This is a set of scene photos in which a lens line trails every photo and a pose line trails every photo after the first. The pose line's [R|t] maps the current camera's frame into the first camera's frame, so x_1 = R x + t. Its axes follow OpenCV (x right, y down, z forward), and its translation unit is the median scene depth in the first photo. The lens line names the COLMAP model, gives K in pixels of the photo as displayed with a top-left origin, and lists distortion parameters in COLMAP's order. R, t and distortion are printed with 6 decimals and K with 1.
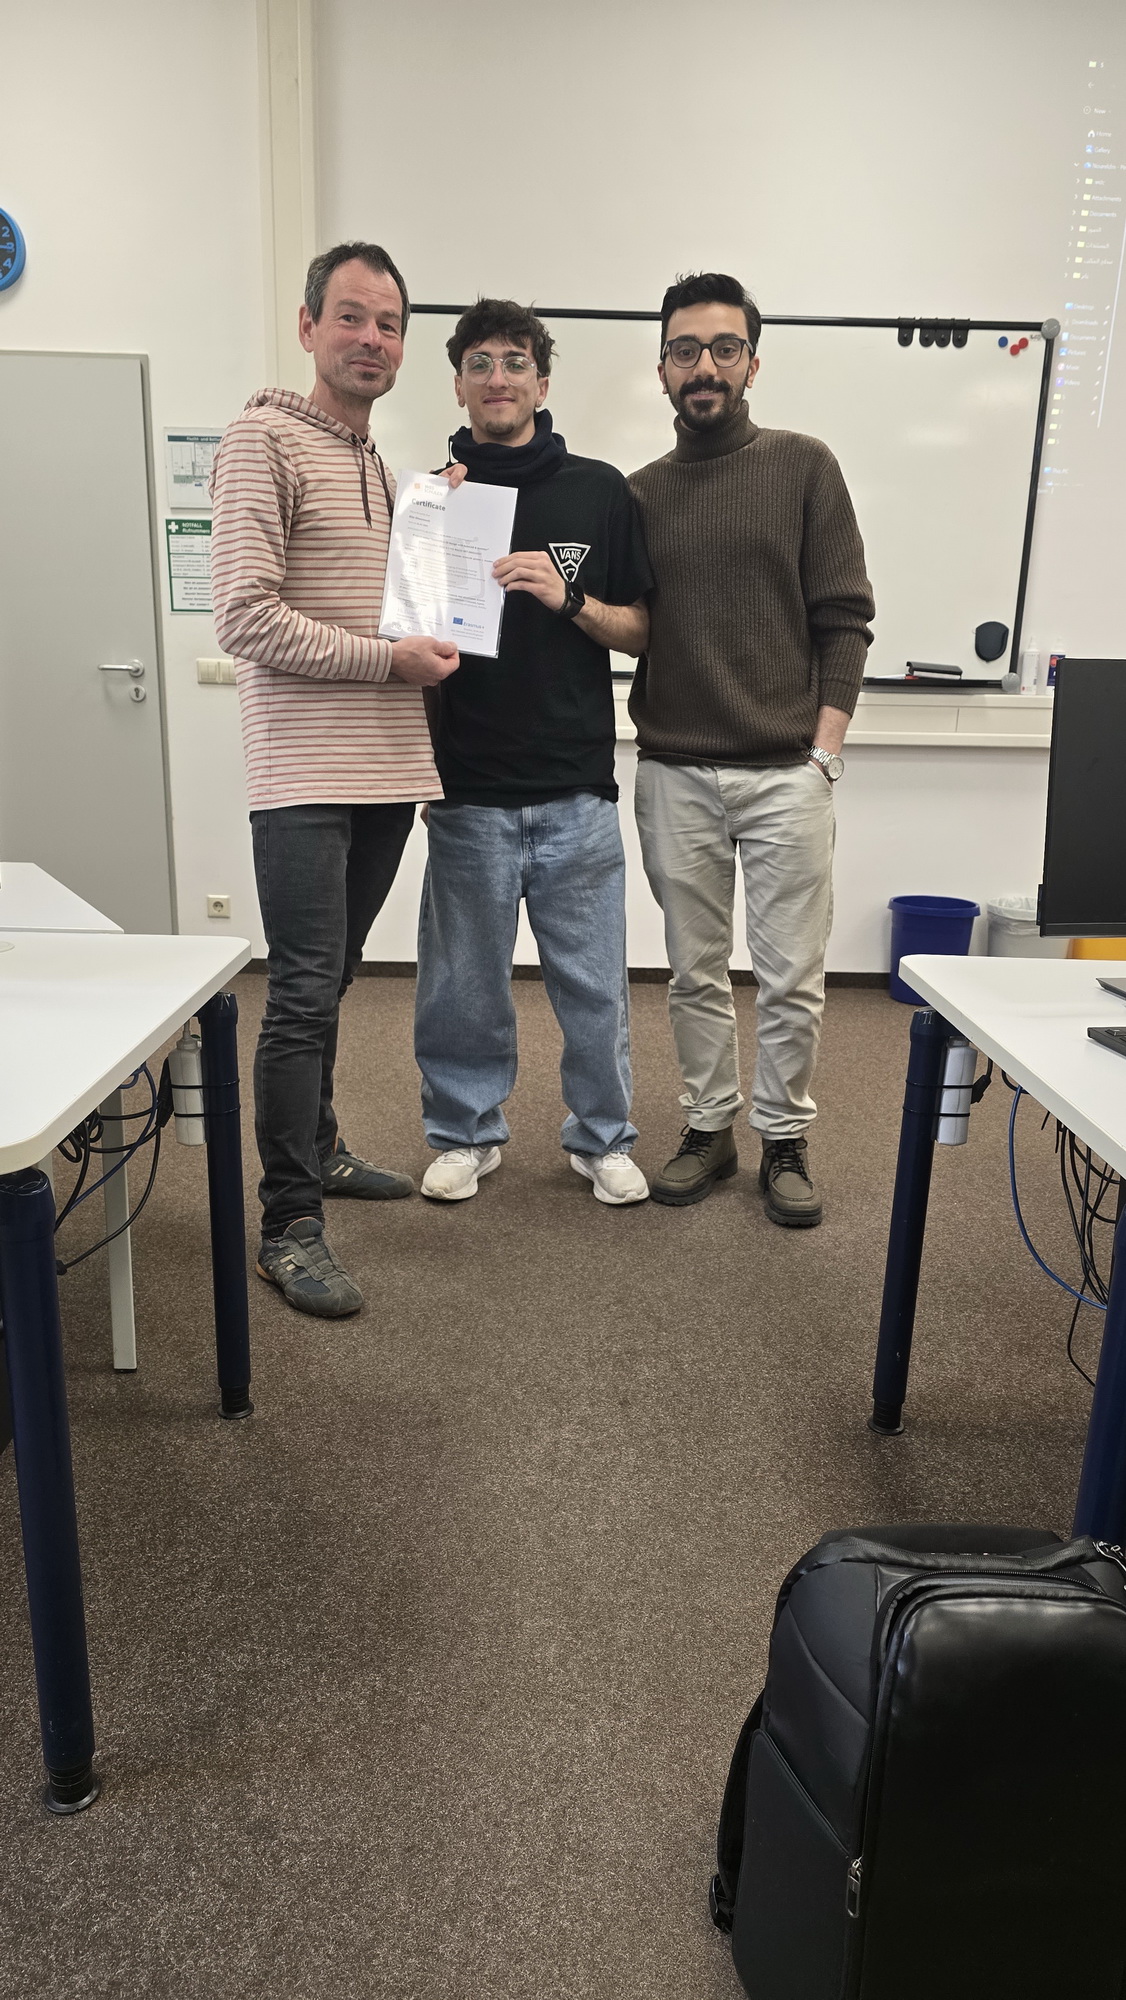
lens RADIAL K [[1337.2, 0, 562.5], [0, 1337.2, 1020.5], [0, 0, 1]] dist [0.053919, -0.059672]
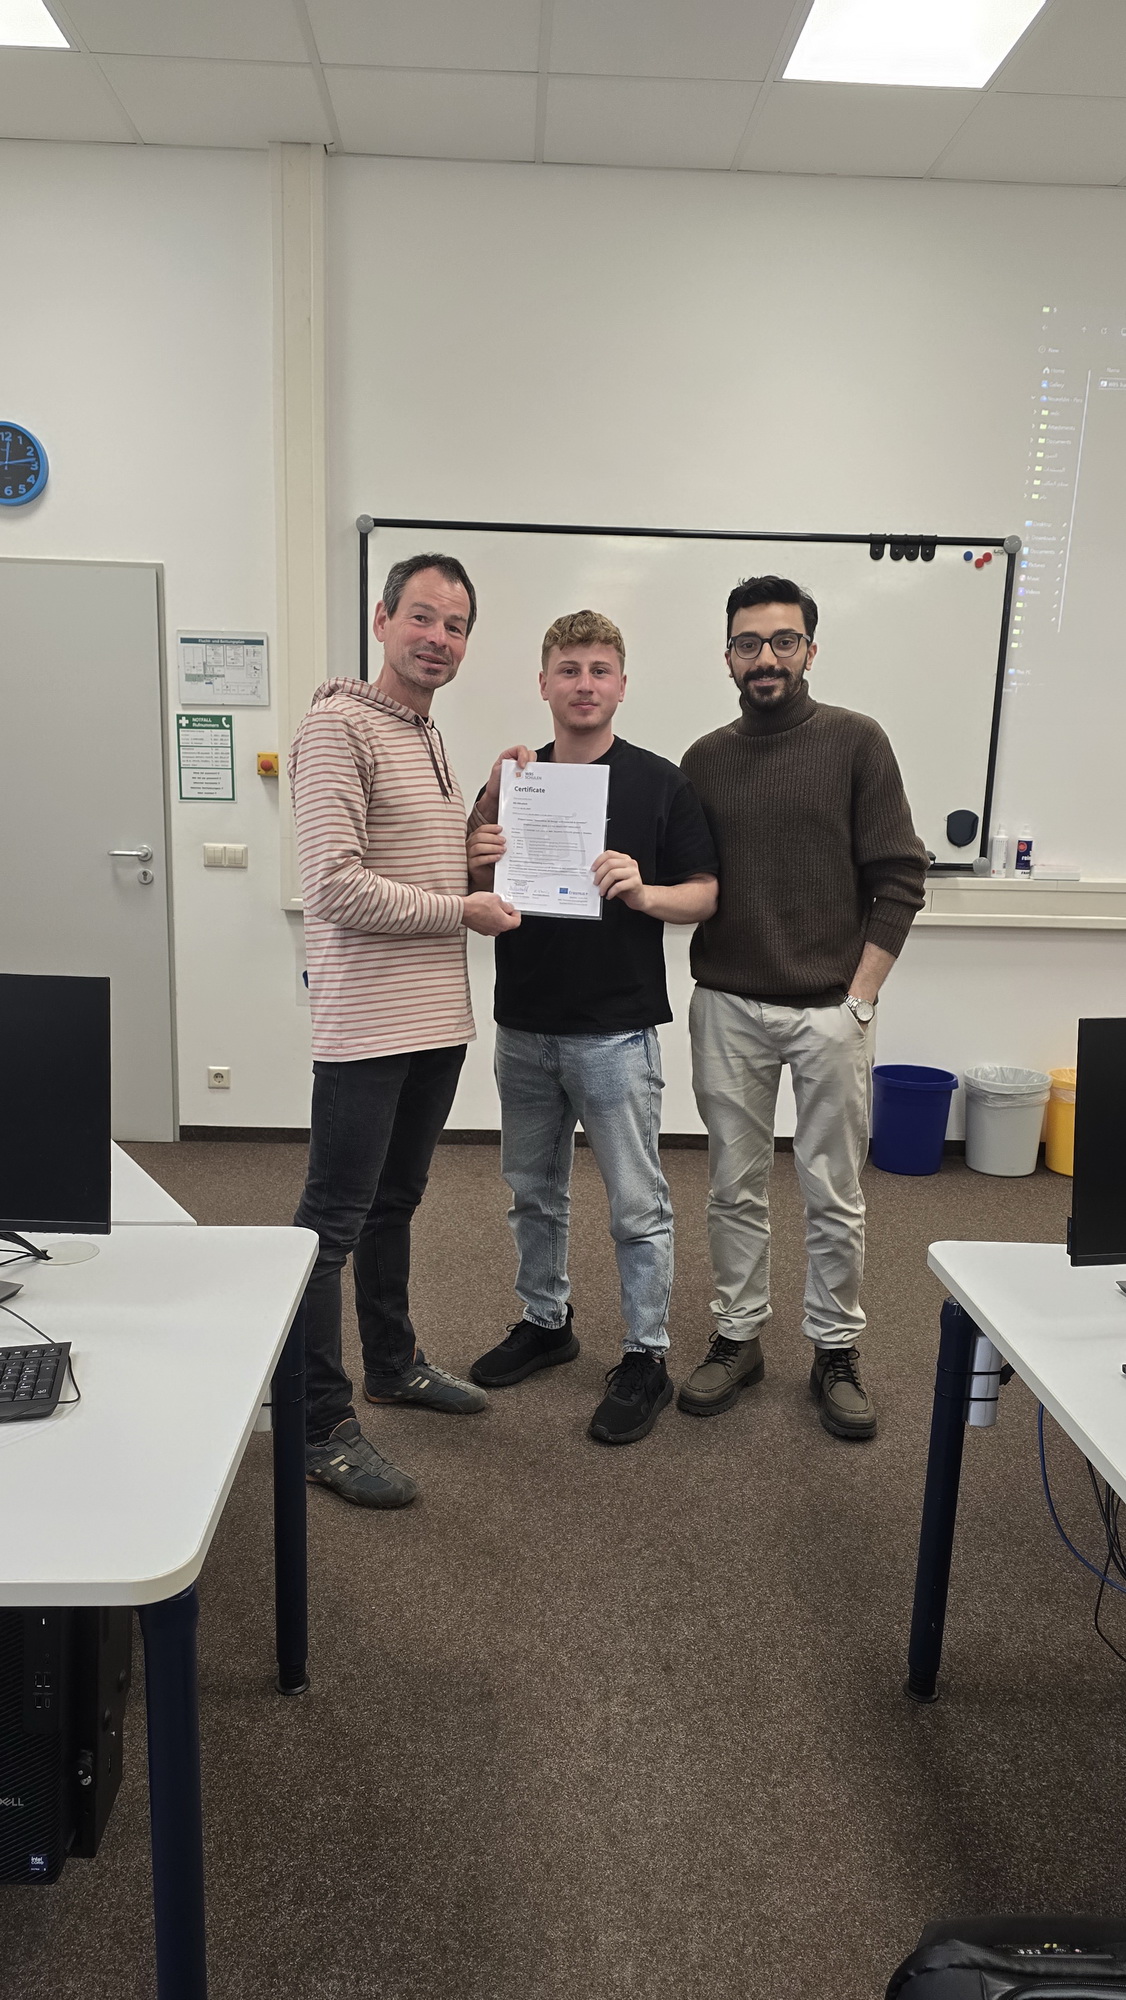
lens RADIAL K [[1327.8, 0, 547.6], [0, 1327.8, 1032.4], [0, 0, 1]] dist [0.044762, -0.047791]
pose [[0.999784, -0.002445, 0.020626, -0.069114], [0.003734, 0.998027, -0.062681, -0.145132], [-0.020432, 0.062745, 0.997820, -0.057194]]
